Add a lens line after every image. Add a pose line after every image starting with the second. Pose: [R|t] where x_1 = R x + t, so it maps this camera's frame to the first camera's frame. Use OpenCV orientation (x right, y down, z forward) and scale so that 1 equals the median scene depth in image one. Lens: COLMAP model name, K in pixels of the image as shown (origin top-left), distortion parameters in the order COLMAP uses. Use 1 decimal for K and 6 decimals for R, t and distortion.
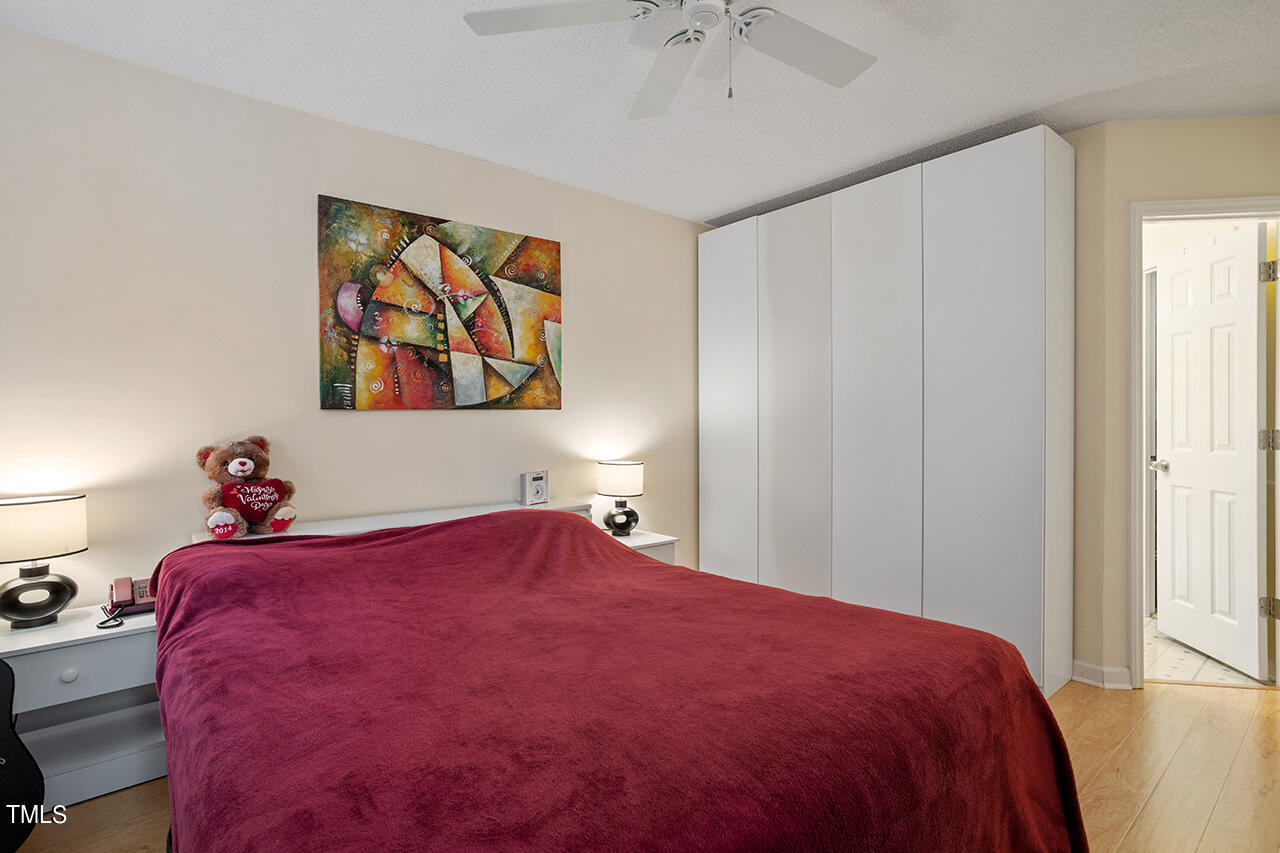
lens RADIAL K [[558.3, 0, 639.6], [0, 558.3, 430.4], [0, 0, 1]] dist [-0.003237, -0.000114]
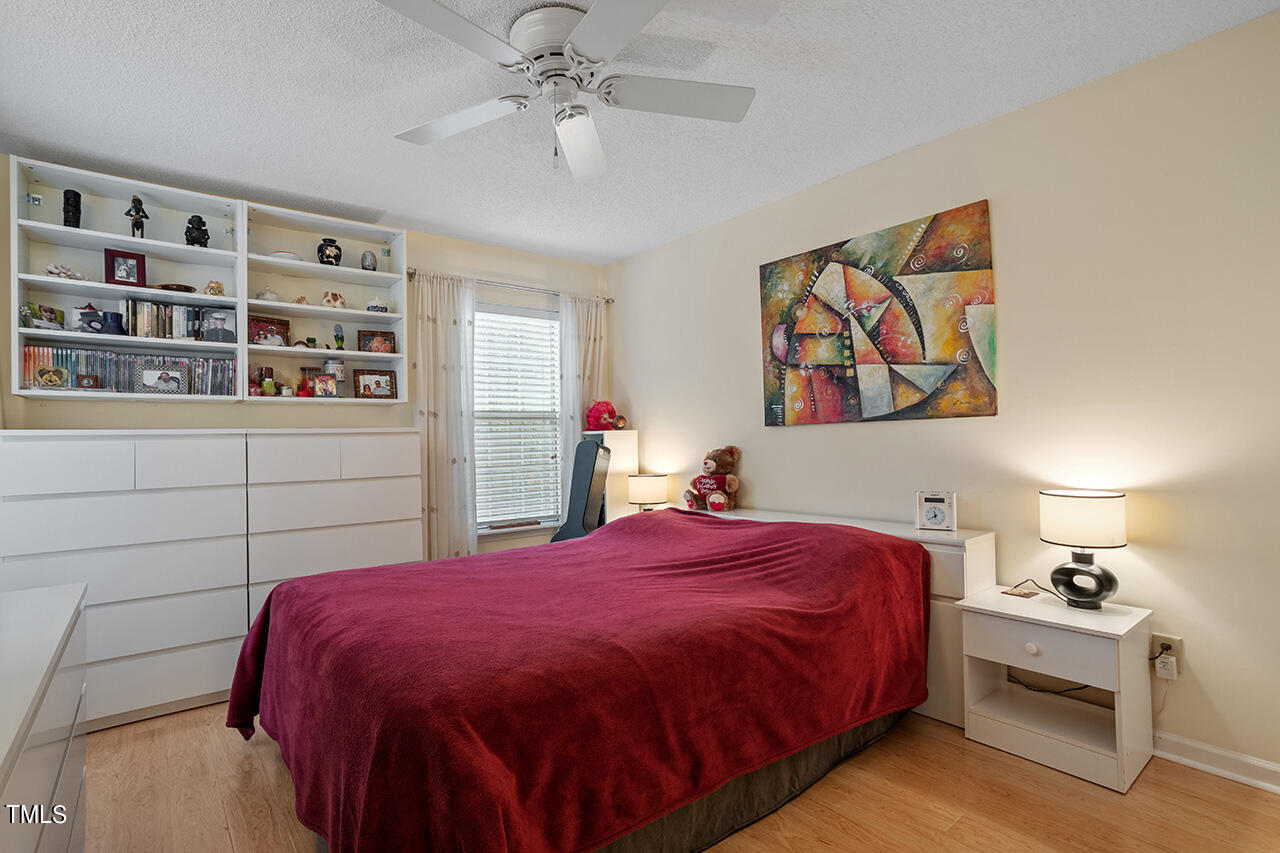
lens RADIAL K [[615.0, 0, 640.3], [0, 615.0, 424.3], [0, 0, 1]] dist [0.001336, 0.000196]
pose [[0.088457, -0.015109, -0.995965, 0.740218], [0.010543, 0.999843, -0.014232, -0.021223], [0.996024, -0.009241, 0.088603, 0.499152]]
